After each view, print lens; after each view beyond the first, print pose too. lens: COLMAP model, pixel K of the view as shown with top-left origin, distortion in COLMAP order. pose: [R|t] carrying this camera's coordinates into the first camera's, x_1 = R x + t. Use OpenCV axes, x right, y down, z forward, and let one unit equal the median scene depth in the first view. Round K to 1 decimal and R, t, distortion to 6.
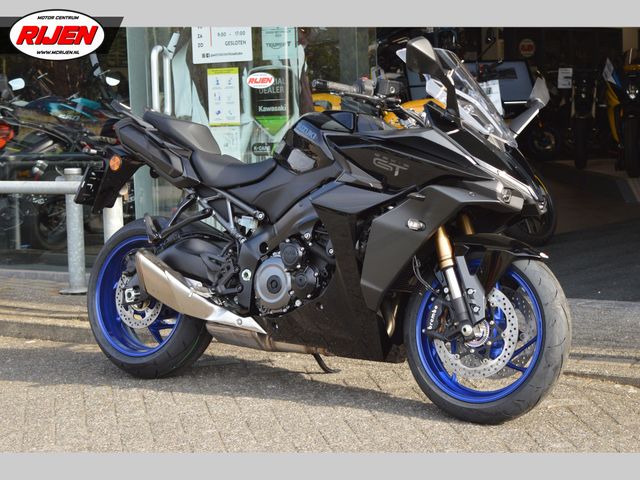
lens RADIAL K [[1458.3, 0, 319.6], [0, 1458.3, 238.7], [0, 0, 1]] dist [0.009066, 0.000000]
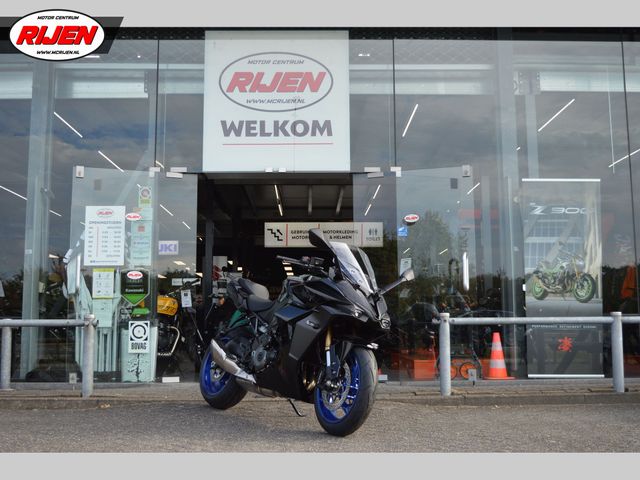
lens RADIAL K [[773.2, 0, 323.2], [0, 773.2, 240.0], [0, 0, 1]] dist [-0.037343, 0.000000]
pose [[0.808012, 0.099417, 0.580717, -0.675292], [0.033481, 0.976319, -0.213729, 0.114909], [-0.588214, 0.192139, 0.785549, 0.046624]]
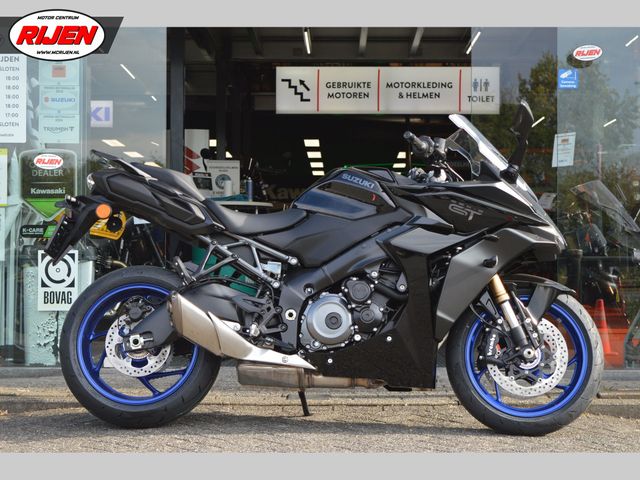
lens RADIAL K [[1386.3, 0, 317.1], [0, 1386.3, 241.2], [0, 0, 1]] dist [0.071518, 0.000000]
pose [[0.822598, 0.049026, 0.566506, -0.658903], [0.022820, 0.992627, -0.119040, 0.099993], [-0.568165, 0.110850, 0.815414, 0.175187]]
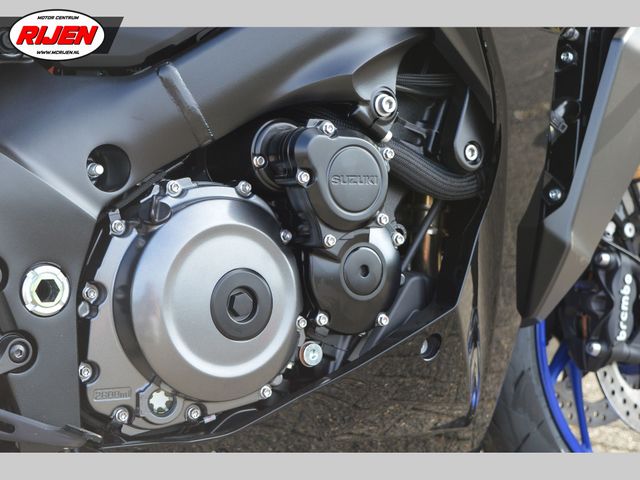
lens RADIAL K [[1253.3, 0, 320.4], [0, 1253.3, 239.2], [0, 0, 1]] dist [0.093038, 0.000000]
pose [[0.321393, -0.135328, 0.937226, -0.244960], [0.048067, 0.990791, 0.126580, -0.007486], [-0.945725, 0.004367, 0.324939, 0.966503]]
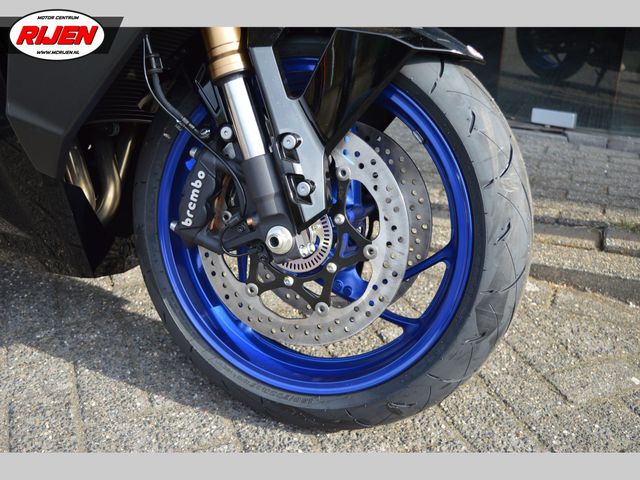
lens RADIAL K [[677.1, 0, 322.5], [0, 677.1, 240.4], [0, 0, 1]] dist [-0.075500, 0.000000]
pose [[0.973850, -0.030390, 0.225149, 0.069623], [-0.032664, 0.961988, 0.271132, 0.012432], [-0.224831, -0.271396, 0.935839, 0.808204]]
